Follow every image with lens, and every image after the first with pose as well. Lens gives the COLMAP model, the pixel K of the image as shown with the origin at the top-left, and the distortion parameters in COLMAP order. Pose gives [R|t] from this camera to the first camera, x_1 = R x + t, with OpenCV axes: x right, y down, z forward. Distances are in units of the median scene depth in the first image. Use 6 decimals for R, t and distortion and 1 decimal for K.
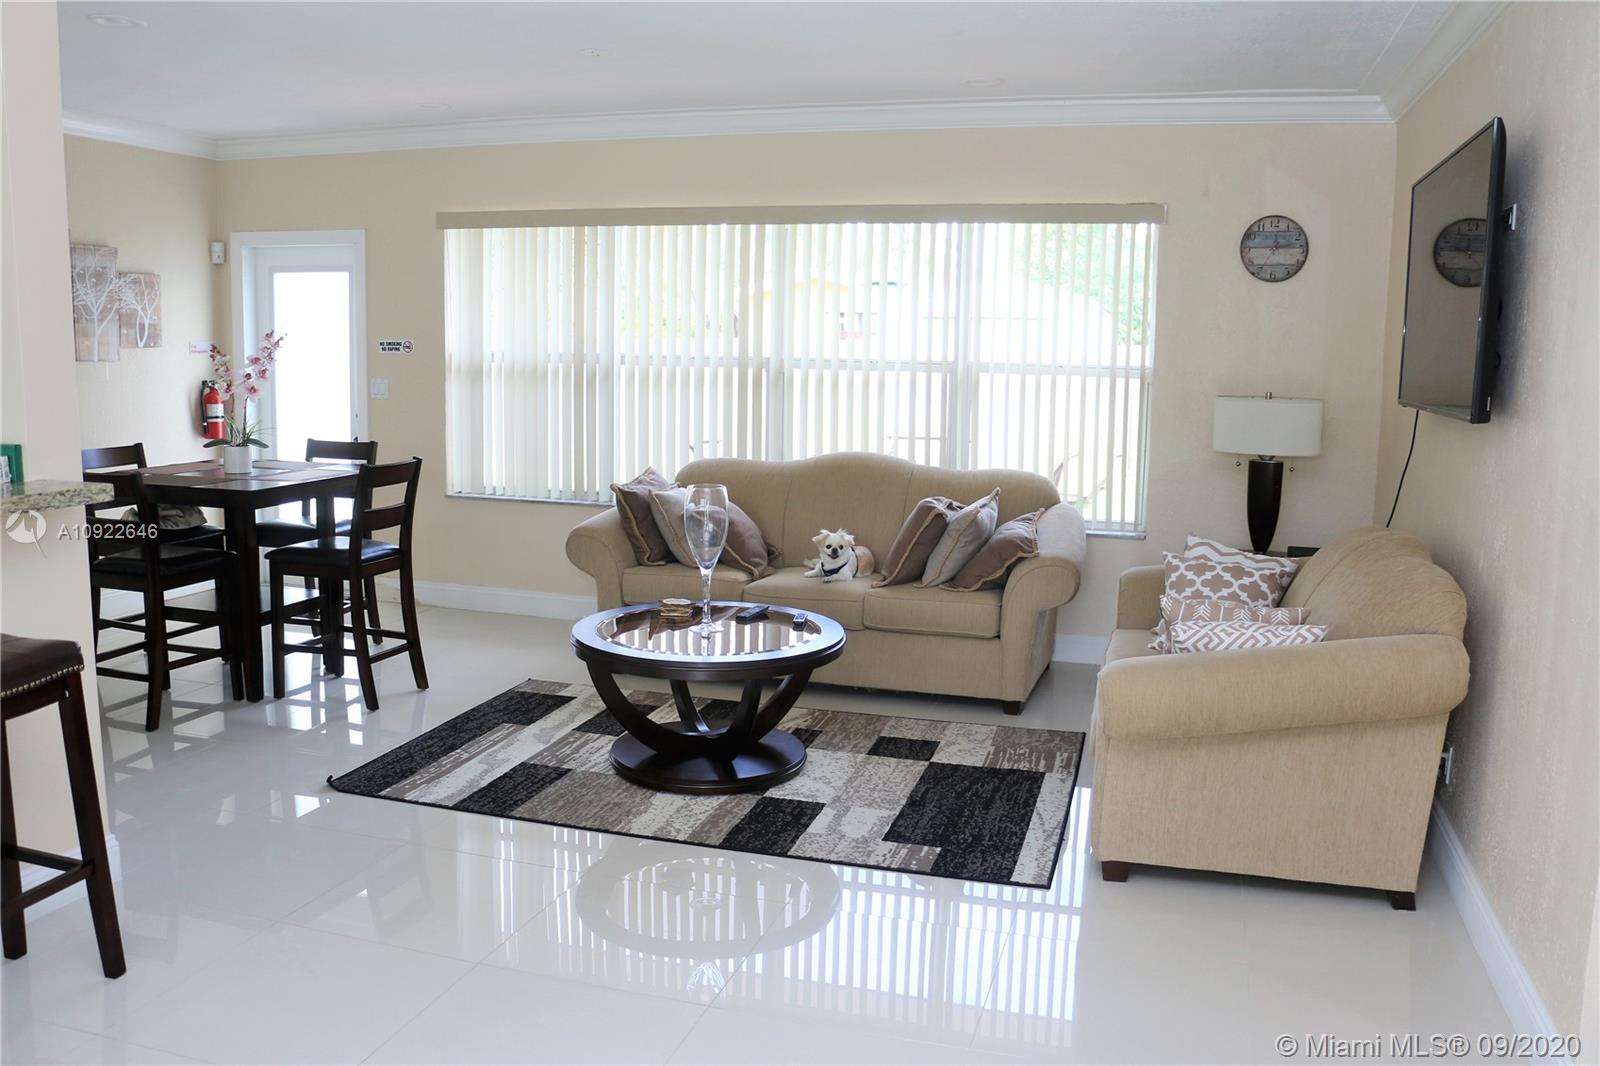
lens RADIAL K [[1319.5, 0, 800.0], [0, 1319.5, 533.0], [0, 0, 1]] dist [-0.192433, 0.152772]
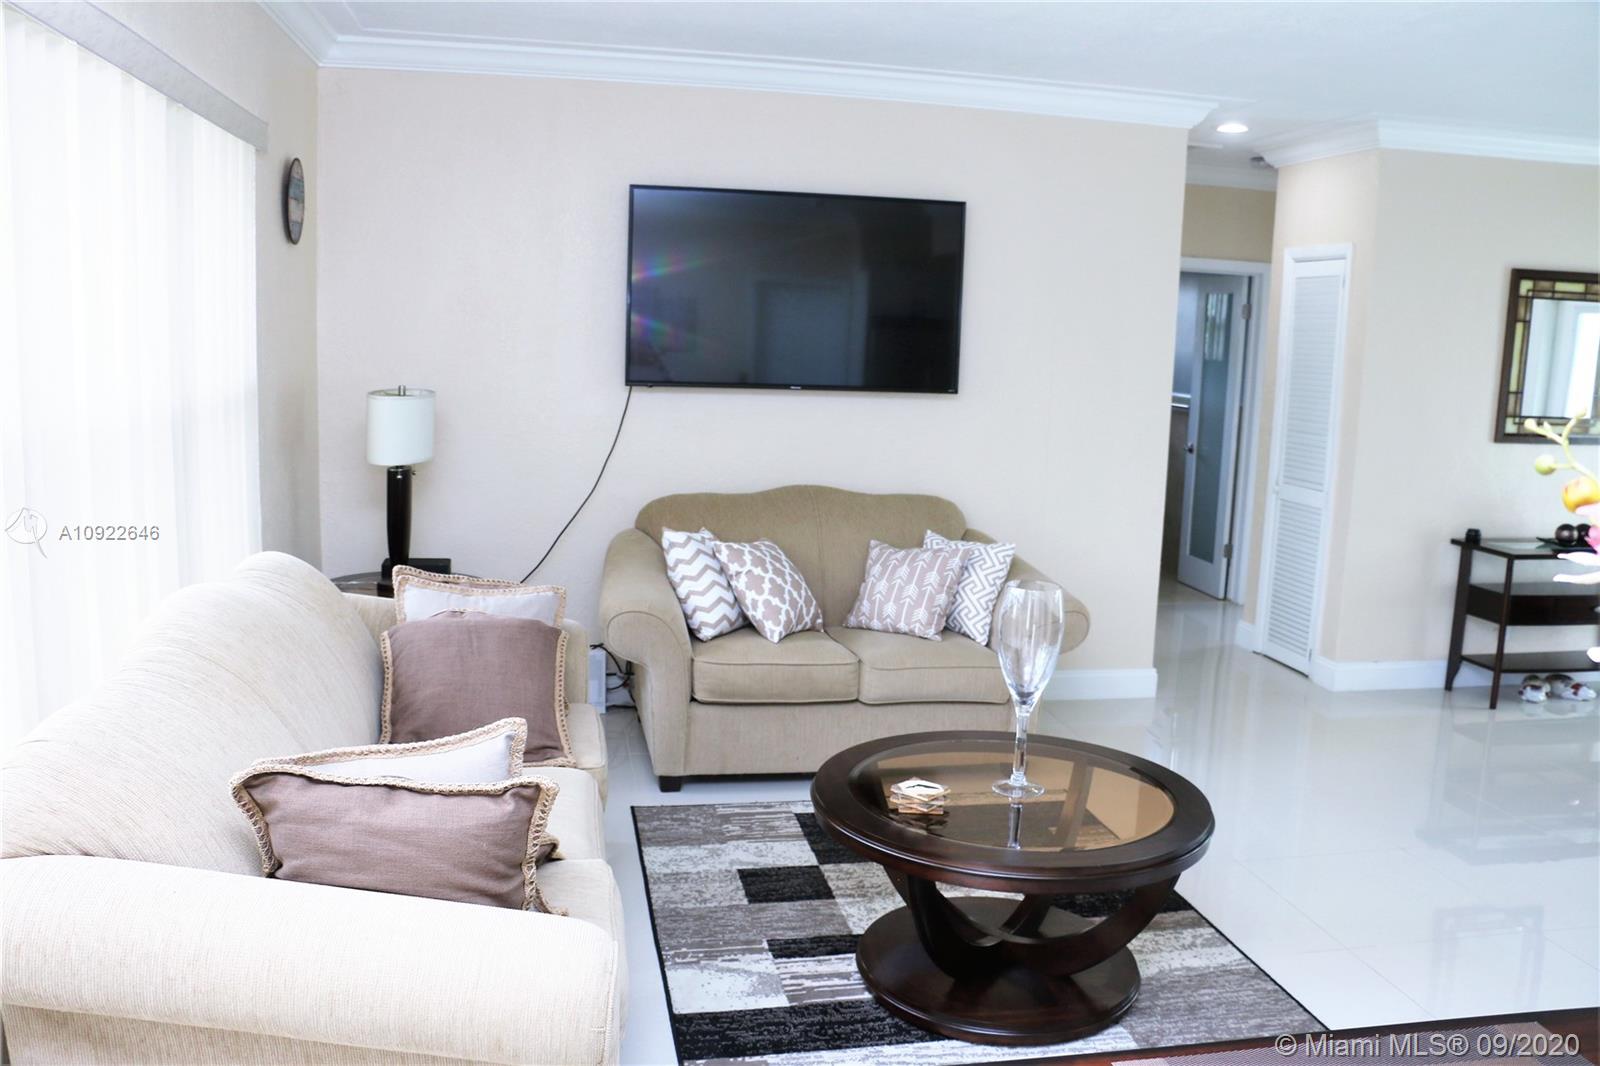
lens RADIAL K [[1319.5, 0, 800.0], [0, 1319.5, 533.0], [0, 0, 1]] dist [-0.192433, 0.152772]
pose [[-0.463190, -0.166833, 0.870415, -0.569161], [0.089642, 0.968266, 0.233291, -0.216869], [-0.881714, 0.186083, -0.433536, 1.326552]]
